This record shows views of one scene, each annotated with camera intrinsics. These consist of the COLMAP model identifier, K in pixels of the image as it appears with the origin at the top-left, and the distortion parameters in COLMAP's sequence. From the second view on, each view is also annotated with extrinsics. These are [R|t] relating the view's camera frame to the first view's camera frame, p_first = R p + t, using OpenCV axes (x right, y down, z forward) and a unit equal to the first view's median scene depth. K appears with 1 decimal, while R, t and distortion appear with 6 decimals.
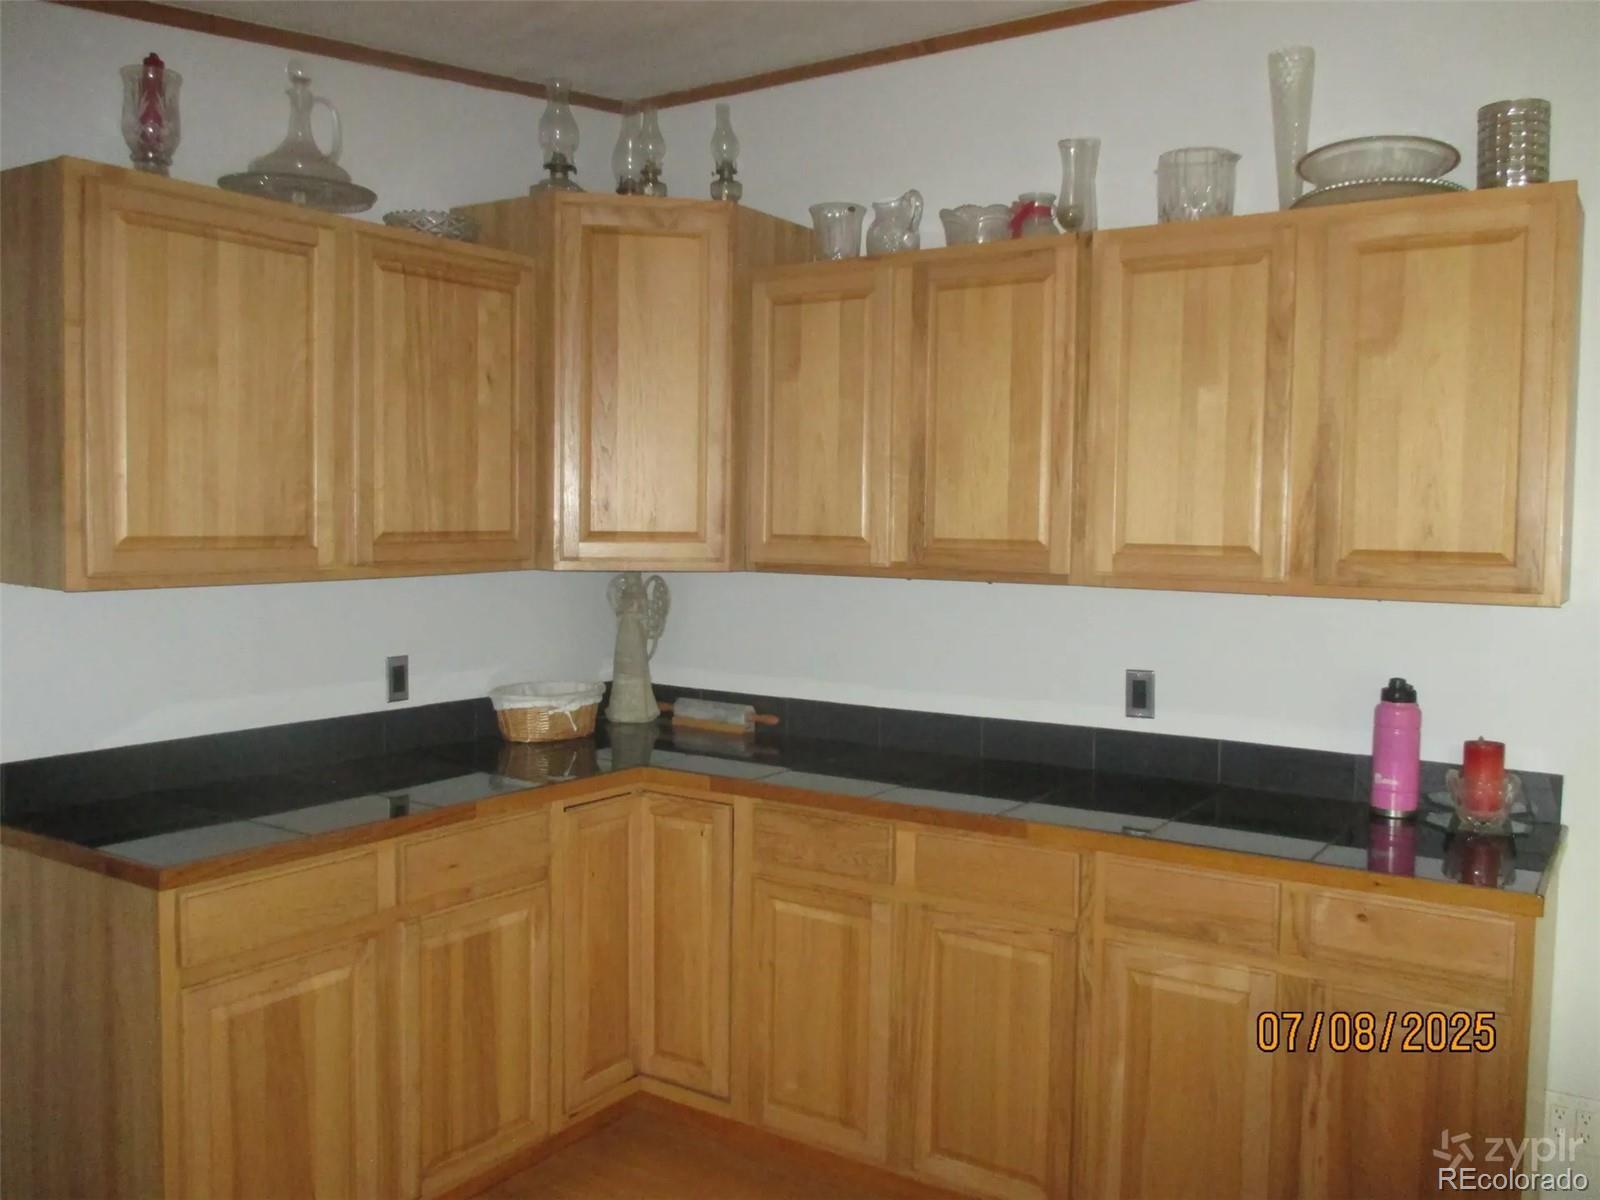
lens RADIAL K [[1333.6, 0, 802.8], [0, 1333.6, 599.3], [0, 0, 1]] dist [-0.031476, -0.000491]
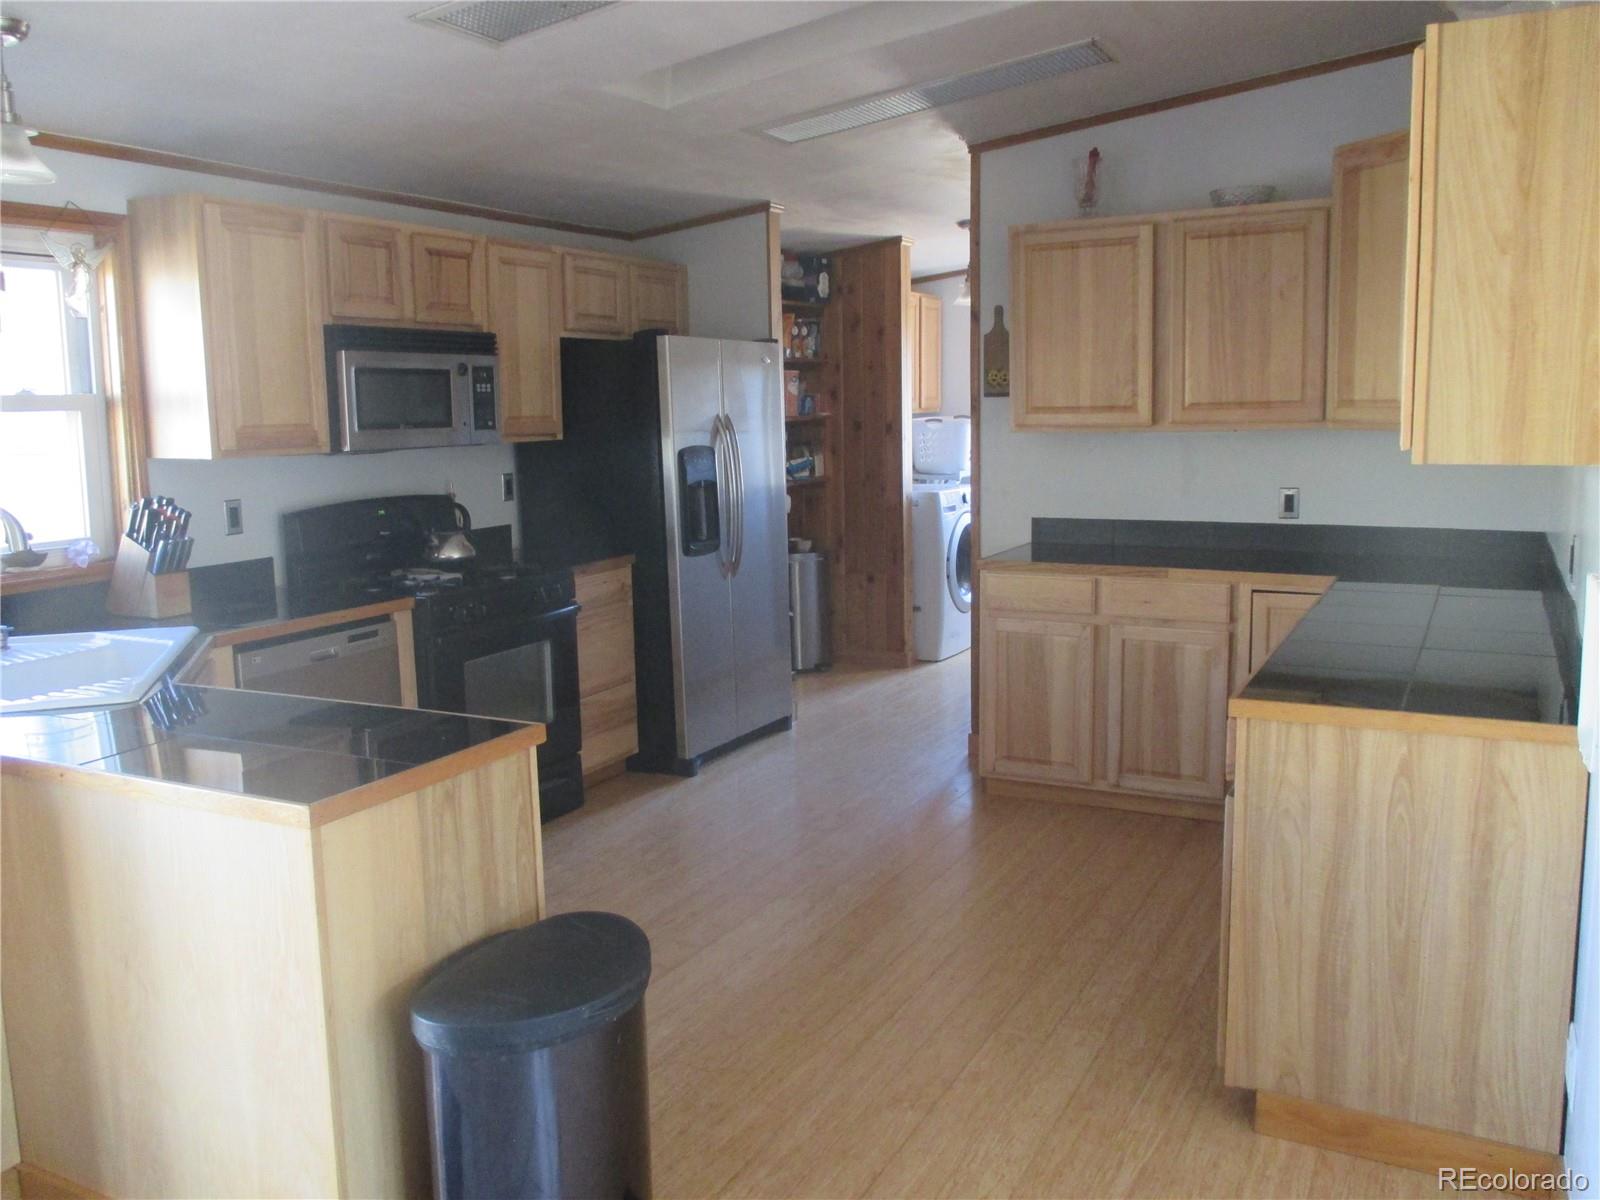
lens RADIAL K [[1333.6, 0, 803.3], [0, 1333.6, 603.0], [0, 0, 1]] dist [-0.031476, -0.000491]
pose [[0.101277, 0.129845, -0.986348, 1.290547], [-0.040102, 0.991173, 0.126363, 0.006420], [0.994050, 0.026756, 0.105590, 0.370260]]
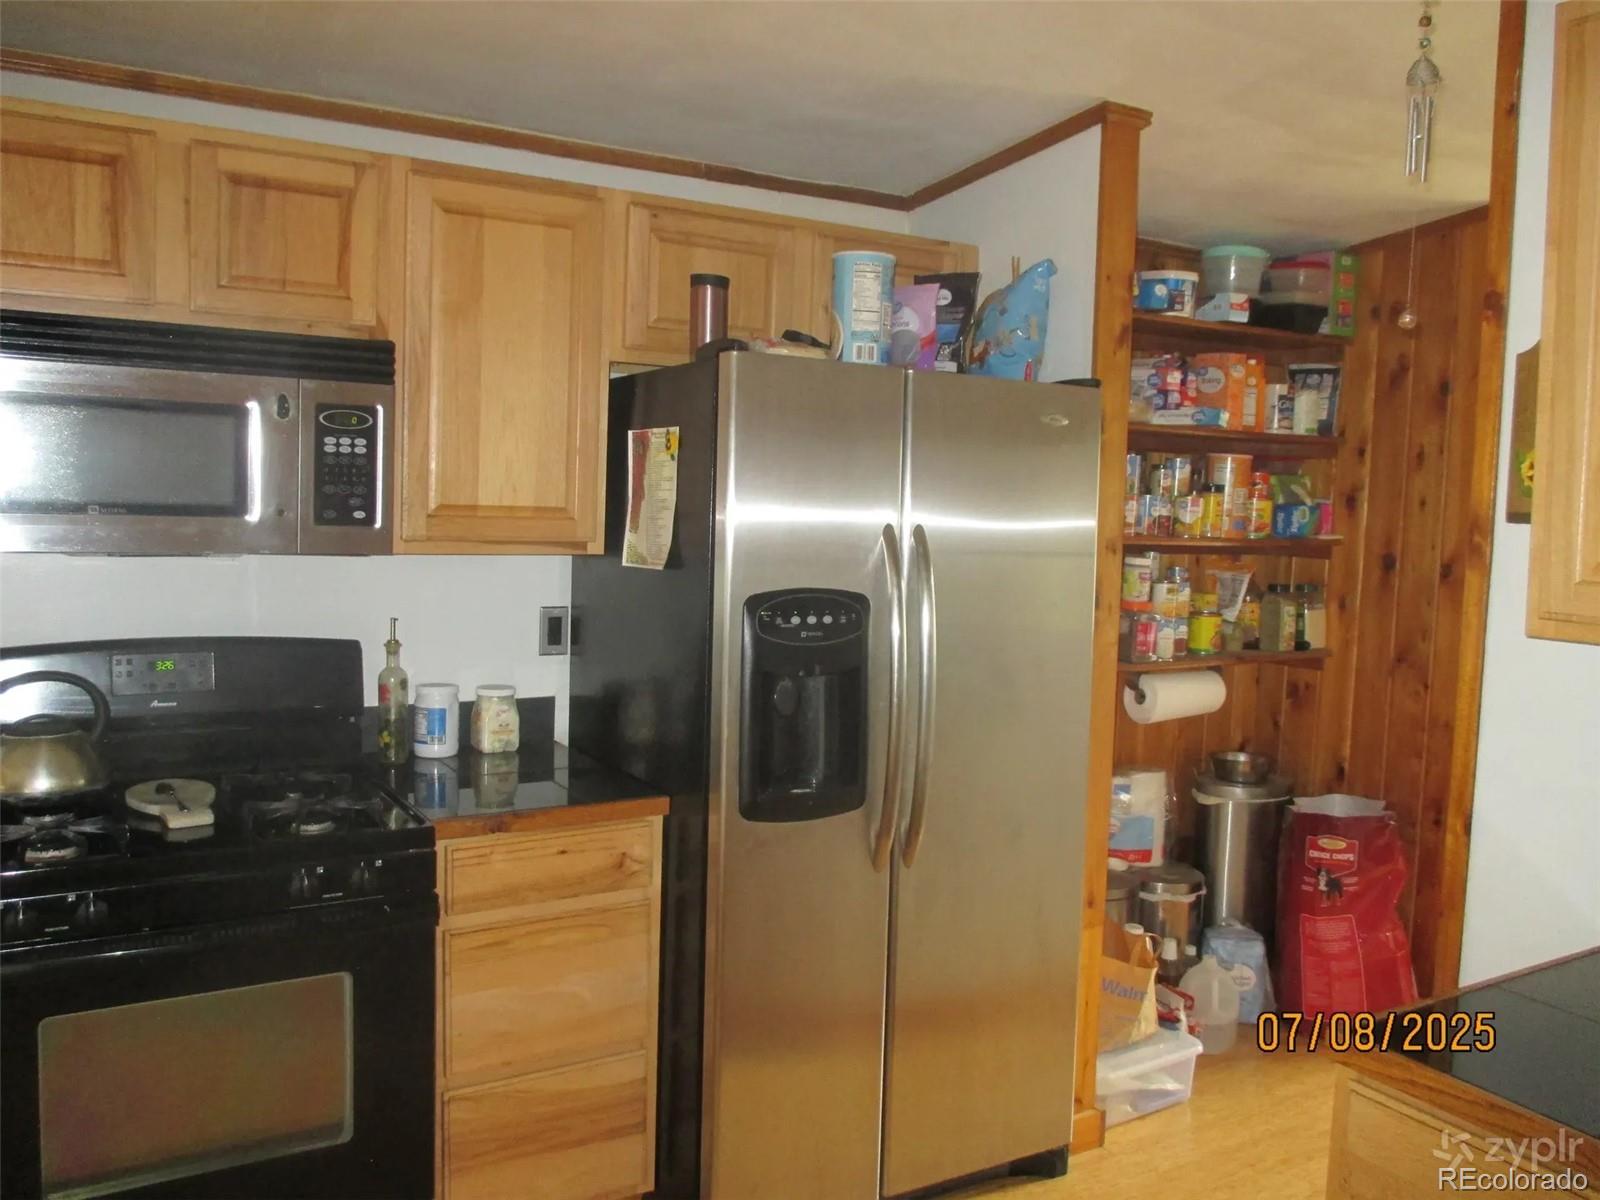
lens RADIAL K [[1333.6, 0, 796.5], [0, 1333.6, 589.1], [0, 0, 1]] dist [-0.031476, -0.000491]
pose [[-0.432338, 0.036066, -0.900990, 0.194578], [-0.094832, 0.991840, 0.085207, -0.043847], [0.896711, 0.122281, -0.425390, 0.780977]]
